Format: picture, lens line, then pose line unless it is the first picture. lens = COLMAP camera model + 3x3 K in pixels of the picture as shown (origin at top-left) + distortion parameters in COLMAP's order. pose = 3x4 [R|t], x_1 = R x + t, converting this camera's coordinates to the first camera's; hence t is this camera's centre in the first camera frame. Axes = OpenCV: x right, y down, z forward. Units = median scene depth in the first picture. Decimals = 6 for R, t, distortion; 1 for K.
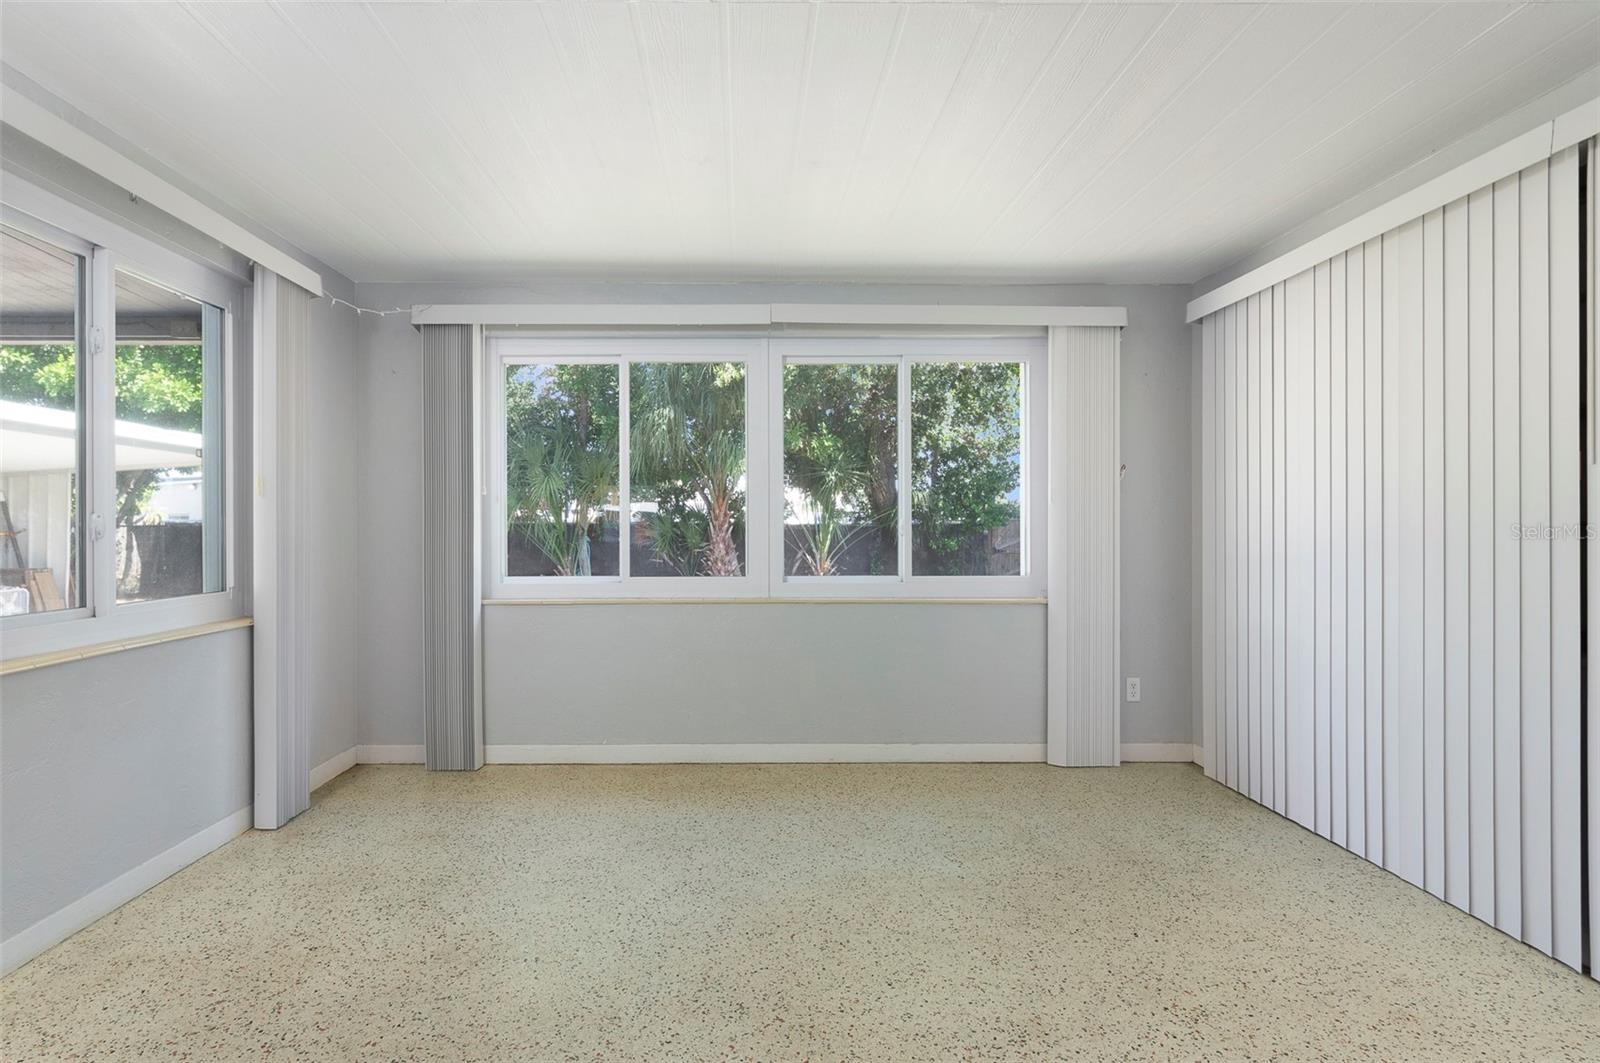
lens RADIAL K [[771.4, 0, 768.8], [0, 771.4, 530.3], [0, 0, 1]] dist [-0.001572, -0.000002]
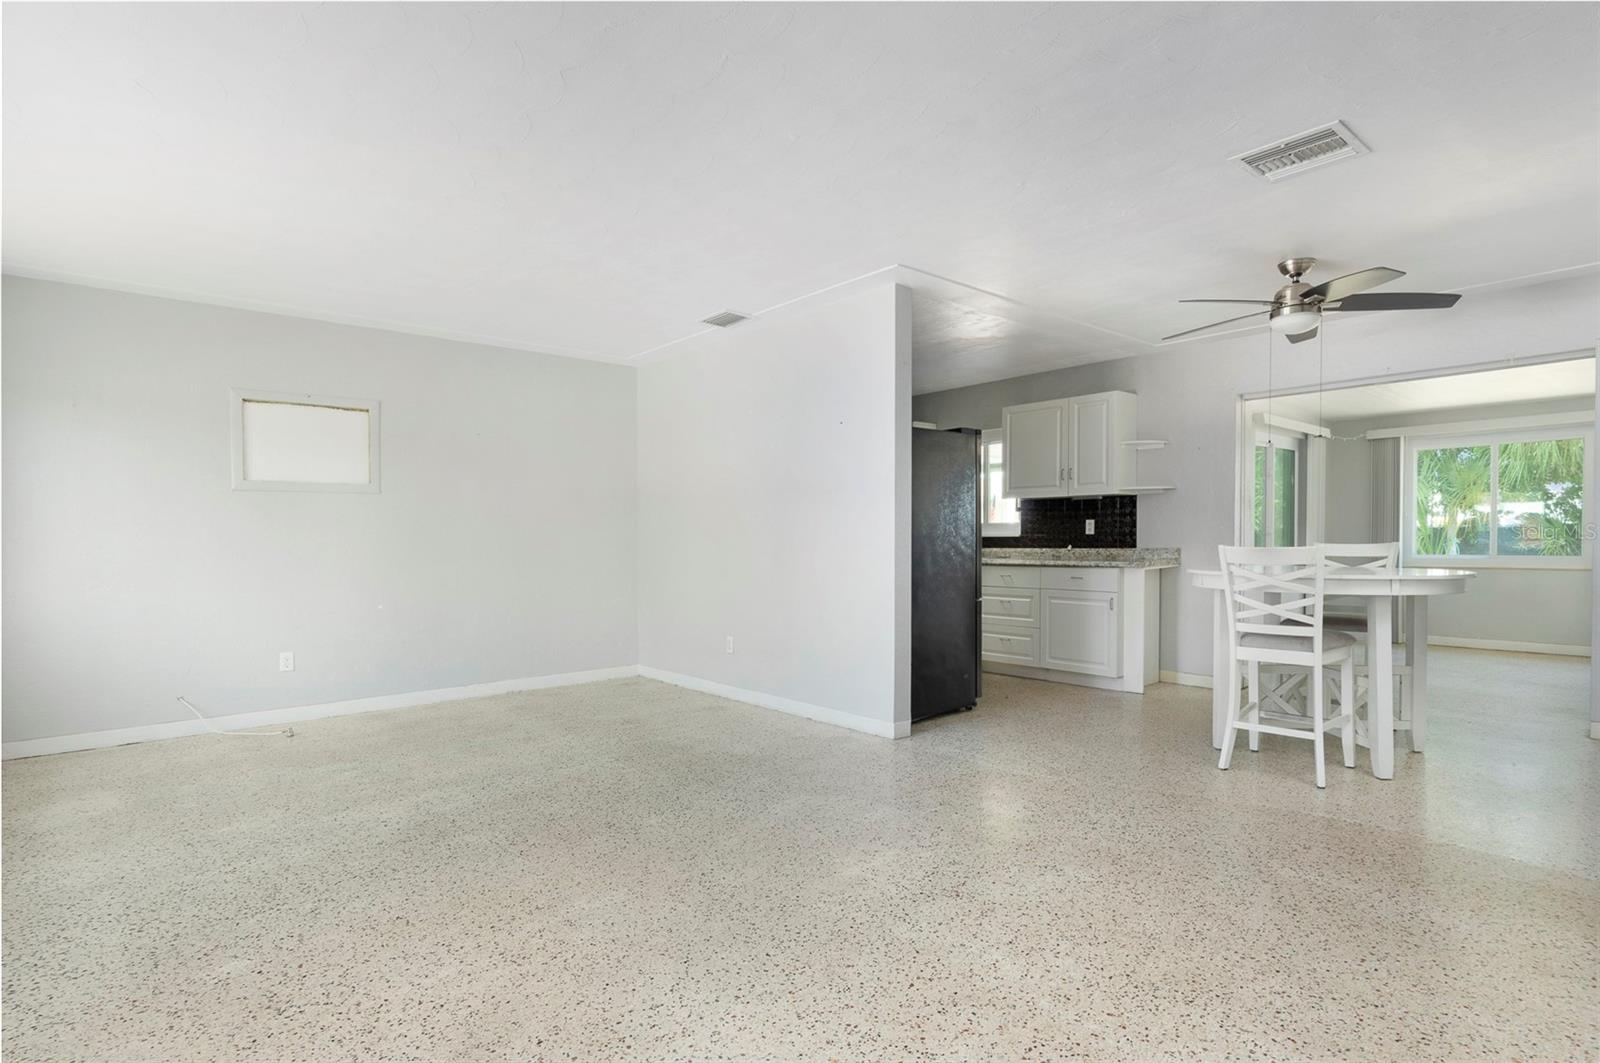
lens RADIAL K [[797.9, 0, 810.0], [0, 797.9, 548.0], [0, 0, 1]] dist [-0.002811, 0.000411]
pose [[0.616623, 0.005046, -0.787243, 0.088762], [0.007917, 0.999889, 0.012611, -0.001072], [0.787219, -0.014009, 0.616514, -0.425711]]
